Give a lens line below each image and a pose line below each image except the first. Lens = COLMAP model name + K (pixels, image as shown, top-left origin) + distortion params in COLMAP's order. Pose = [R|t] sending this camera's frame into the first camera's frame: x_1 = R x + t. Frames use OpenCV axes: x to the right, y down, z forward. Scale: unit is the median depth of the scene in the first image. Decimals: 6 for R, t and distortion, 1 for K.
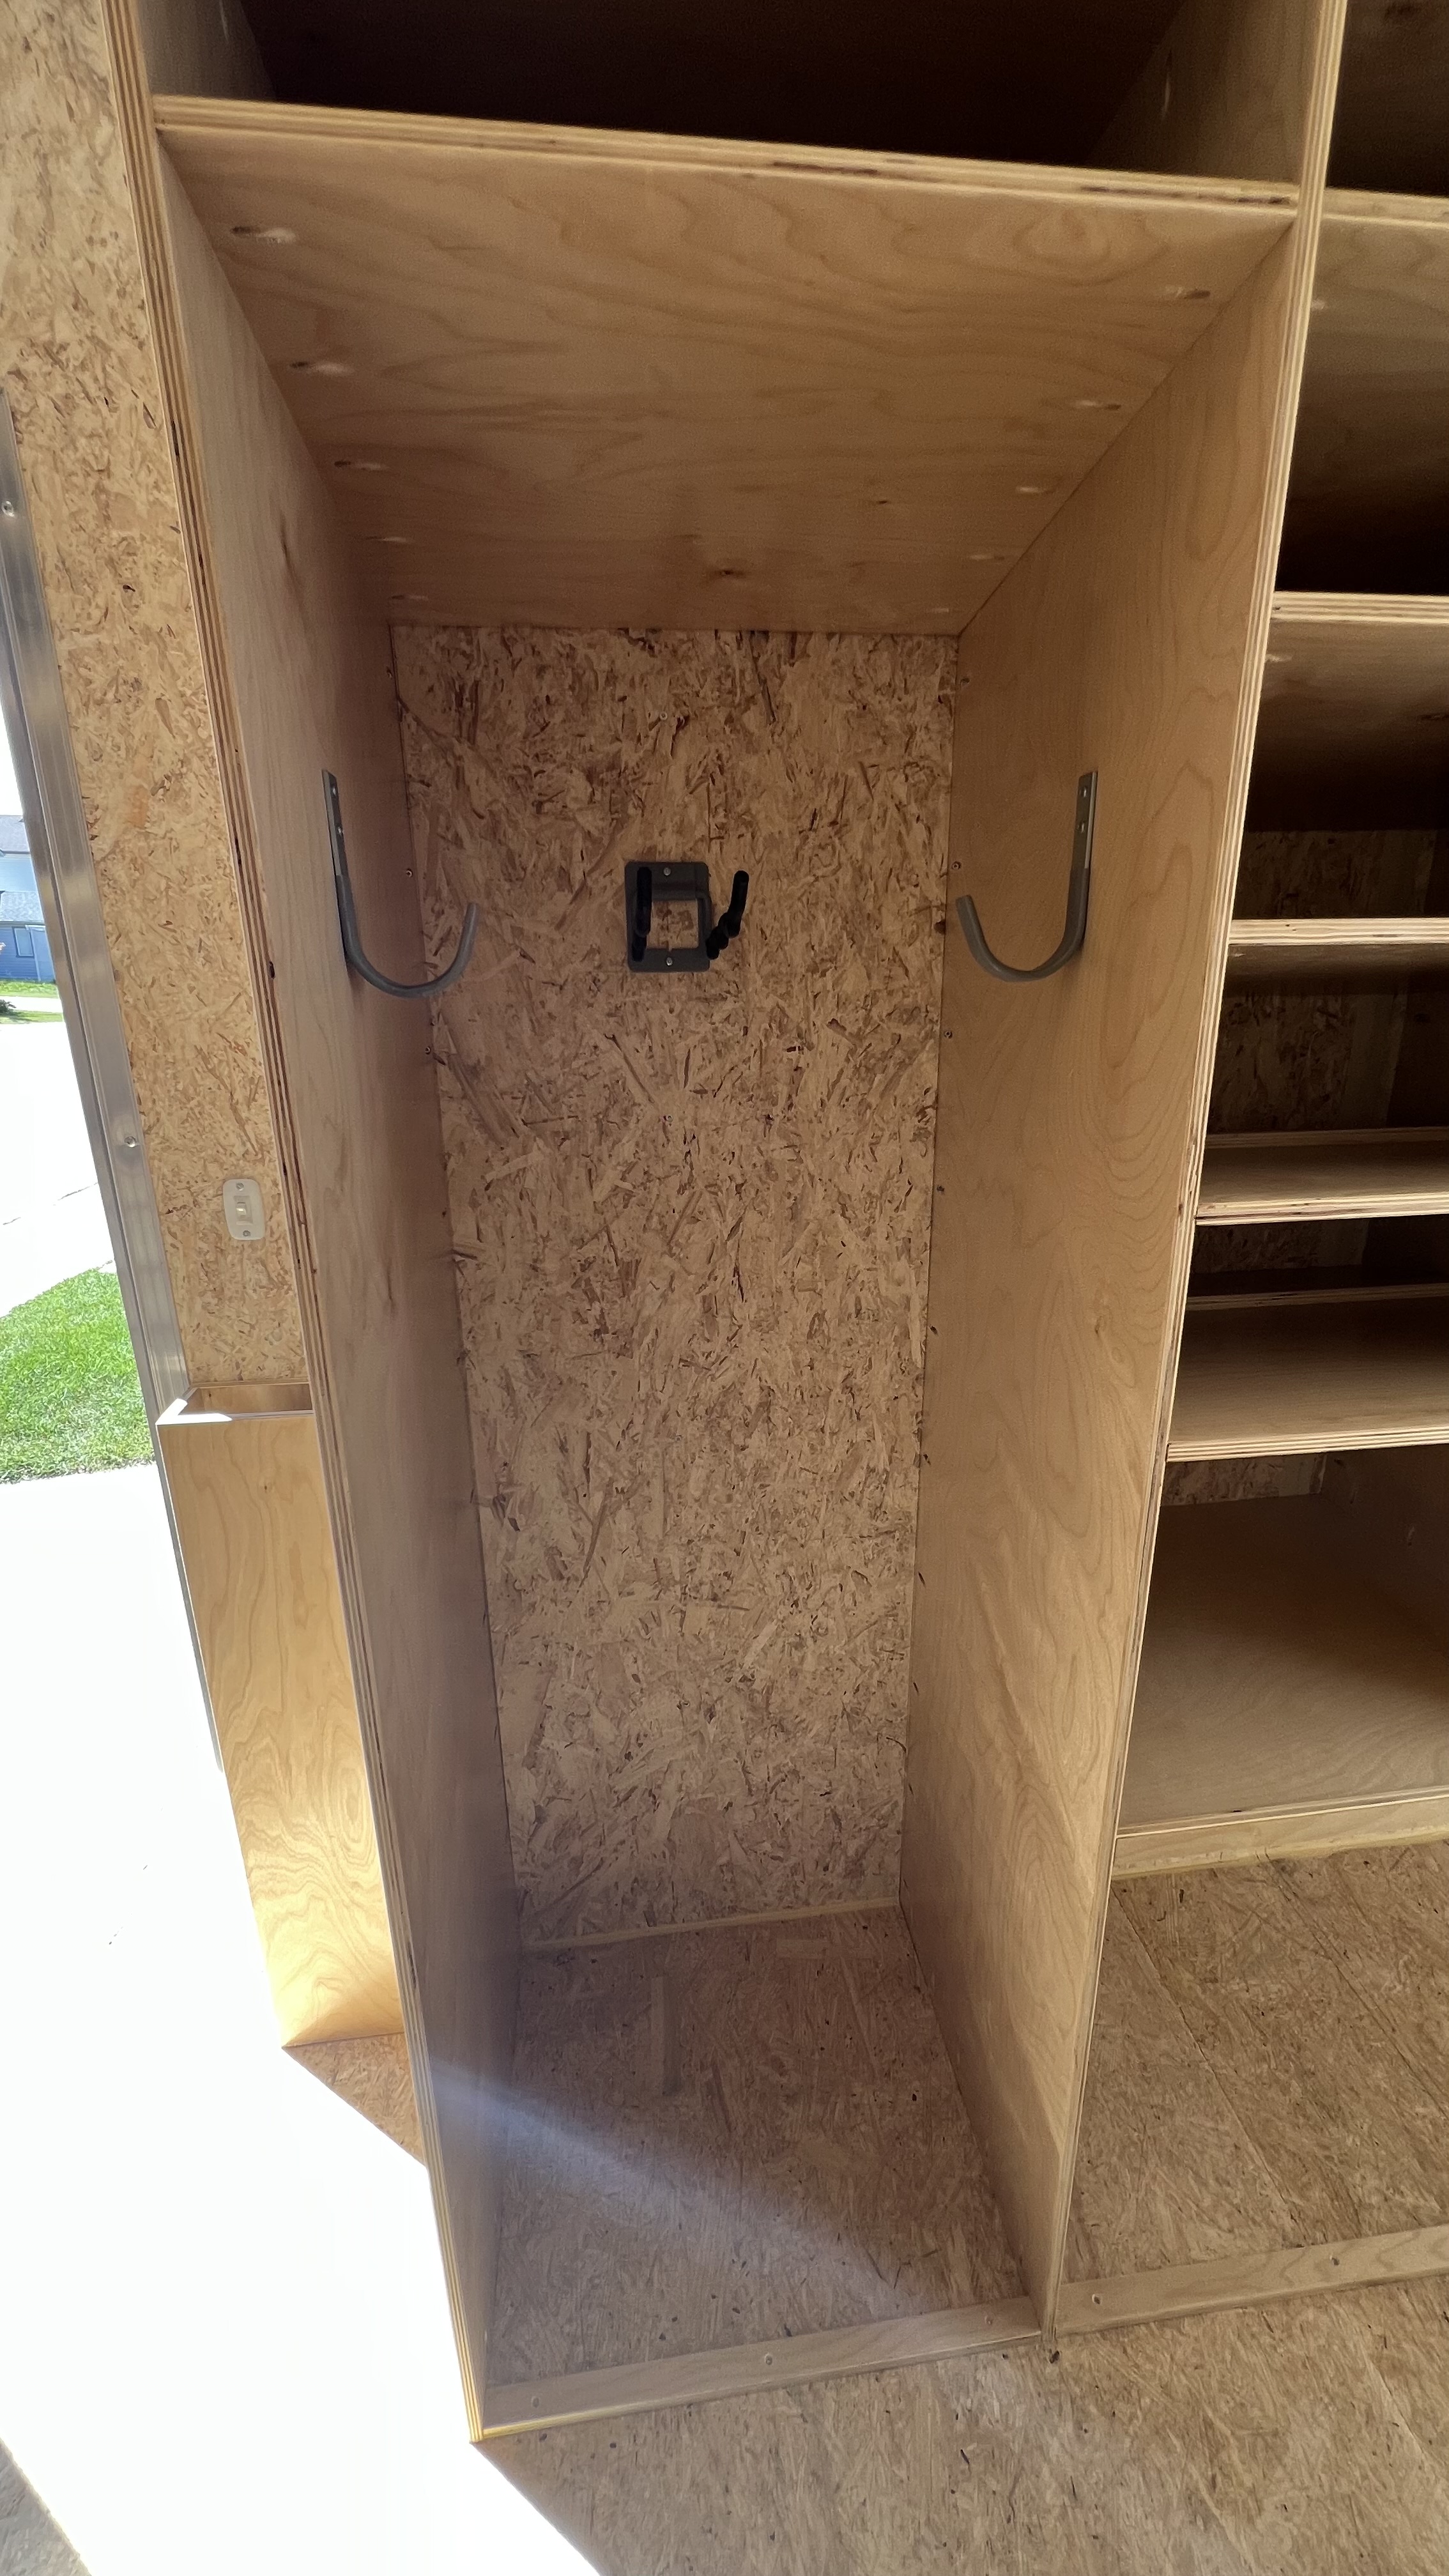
lens RADIAL K [[1028.3, 0, 727.0], [0, 1028.3, 1290.6], [0, 0, 1]] dist [-0.001337, 0.000704]
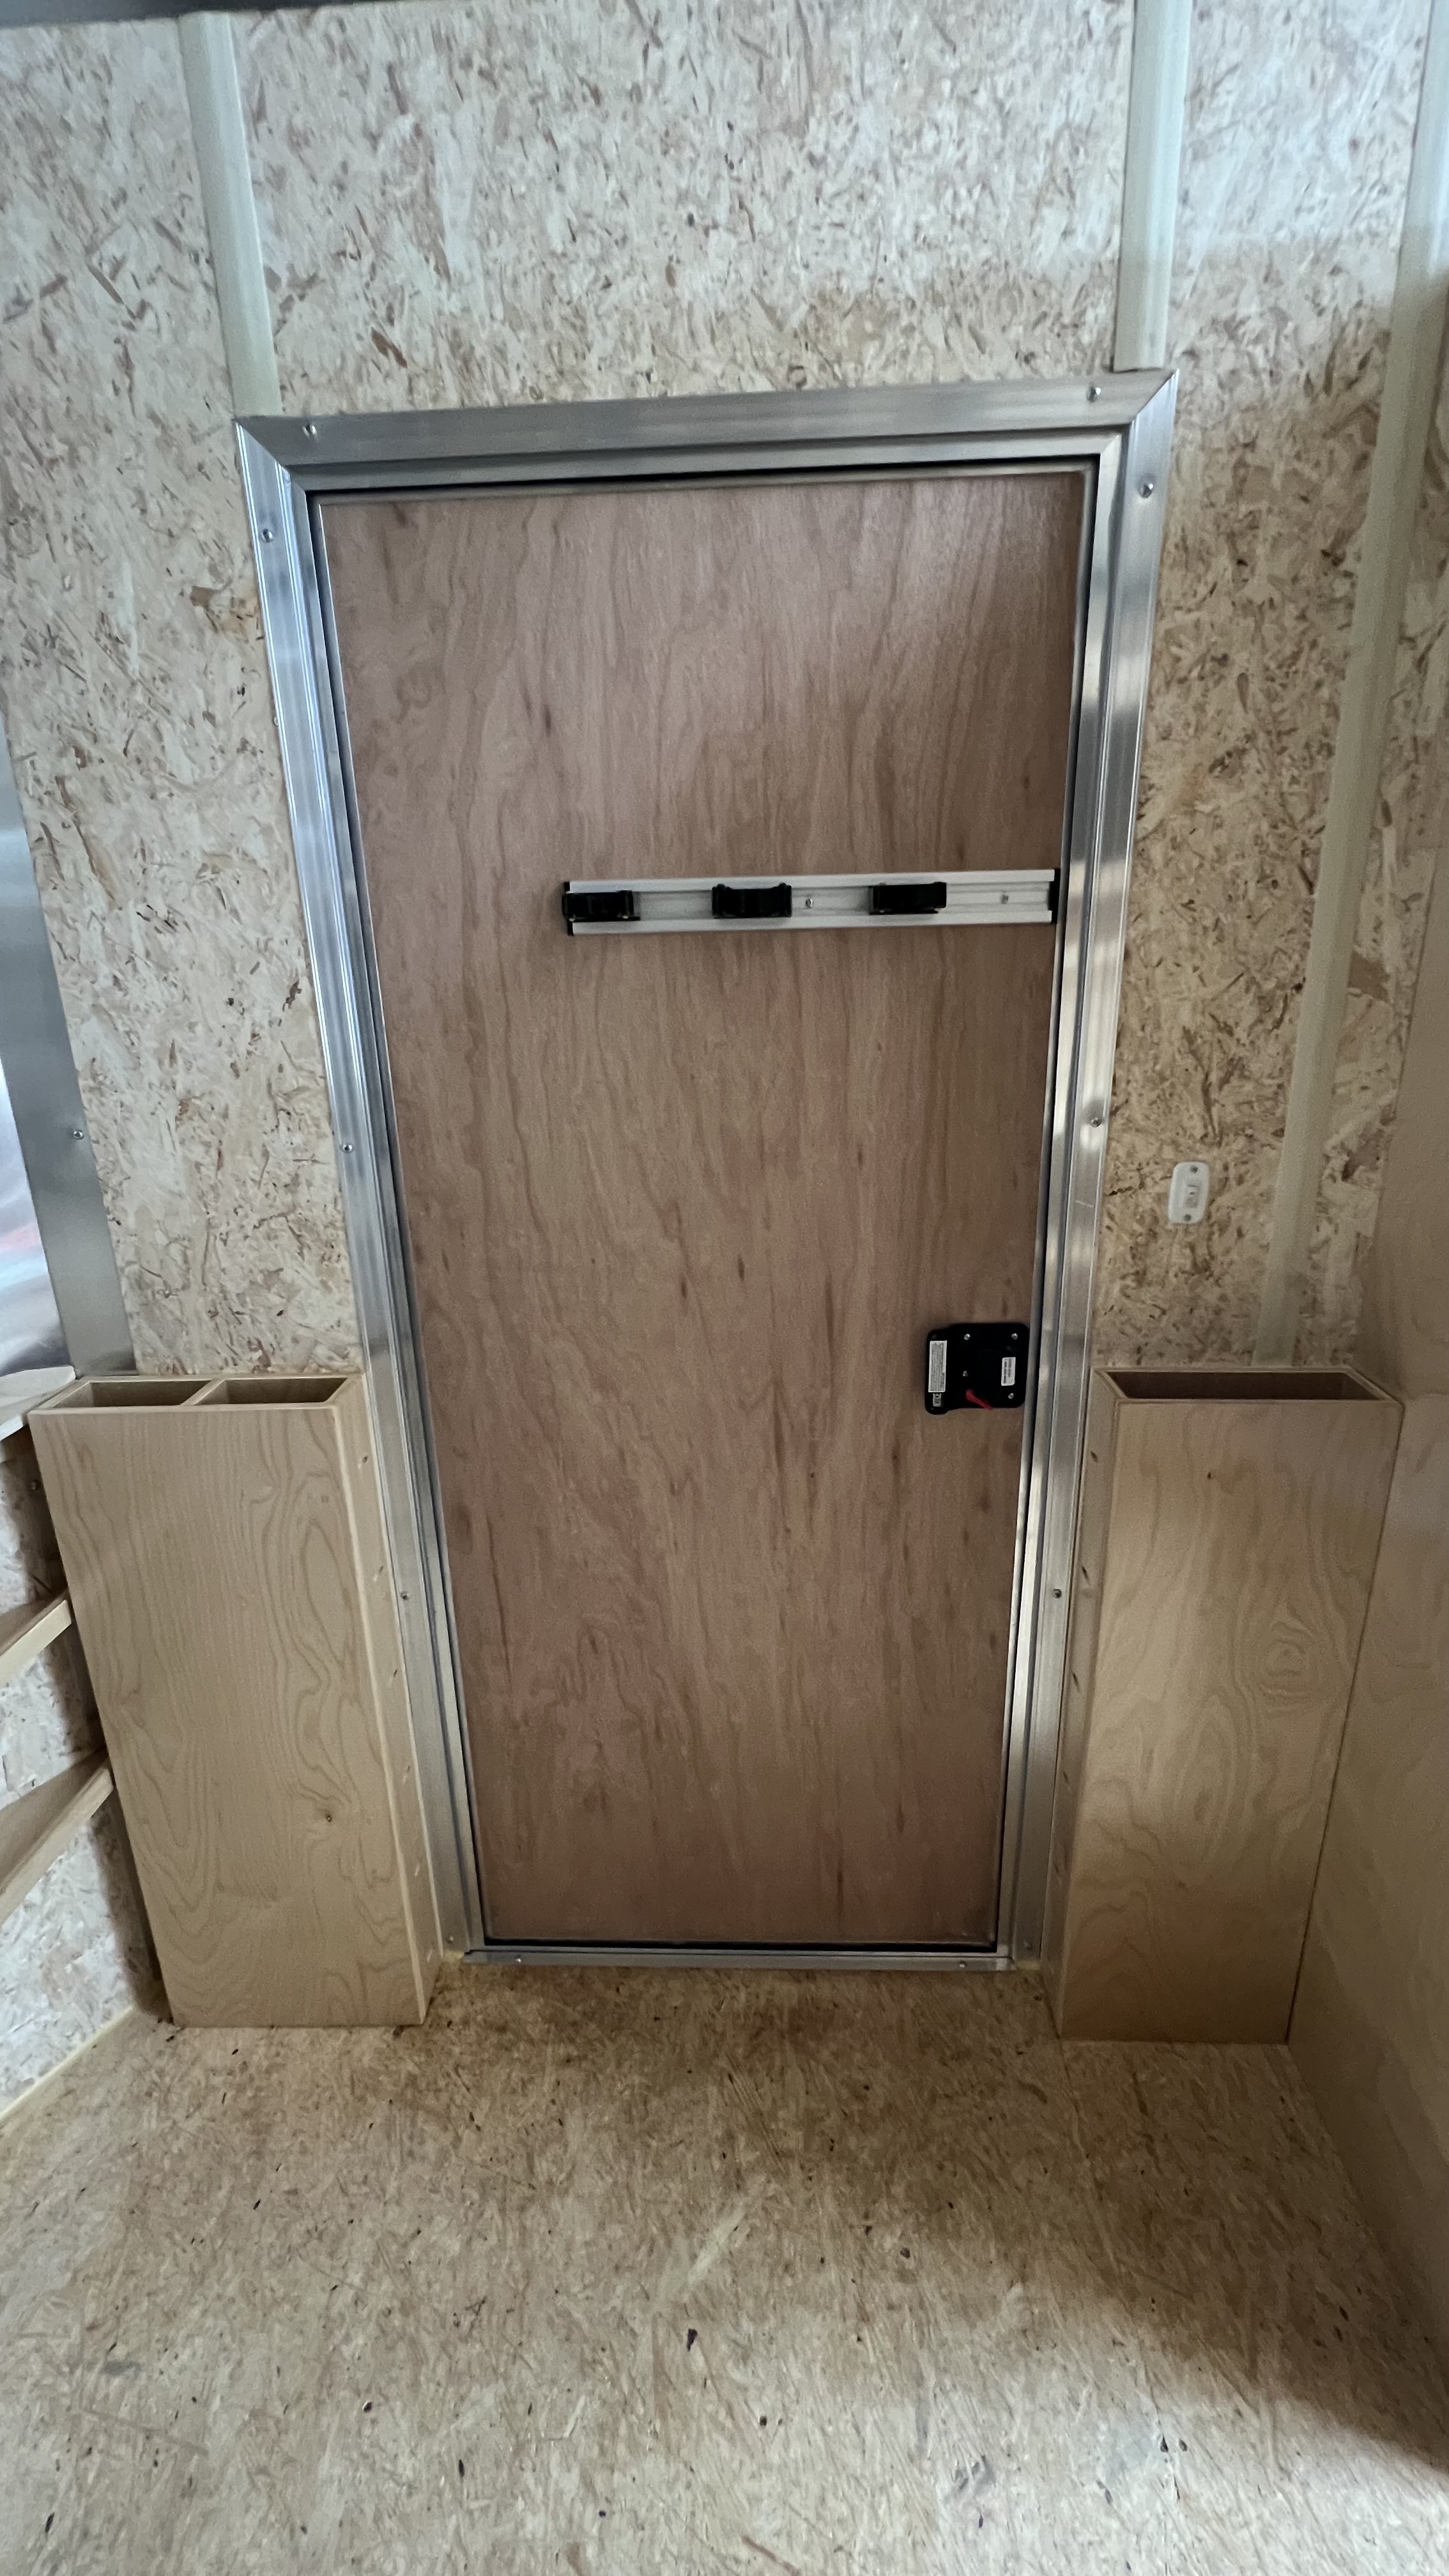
lens RADIAL K [[1028.3, 0, 724.6], [0, 1028.3, 1285.8], [0, 0, 1]] dist [-0.001337, 0.000704]
pose [[0.987470, 0.035451, -0.153771, -0.874142], [-0.036195, 0.999343, -0.002046, 0.032995], [0.153597, 0.007587, 0.988104, -0.049799]]
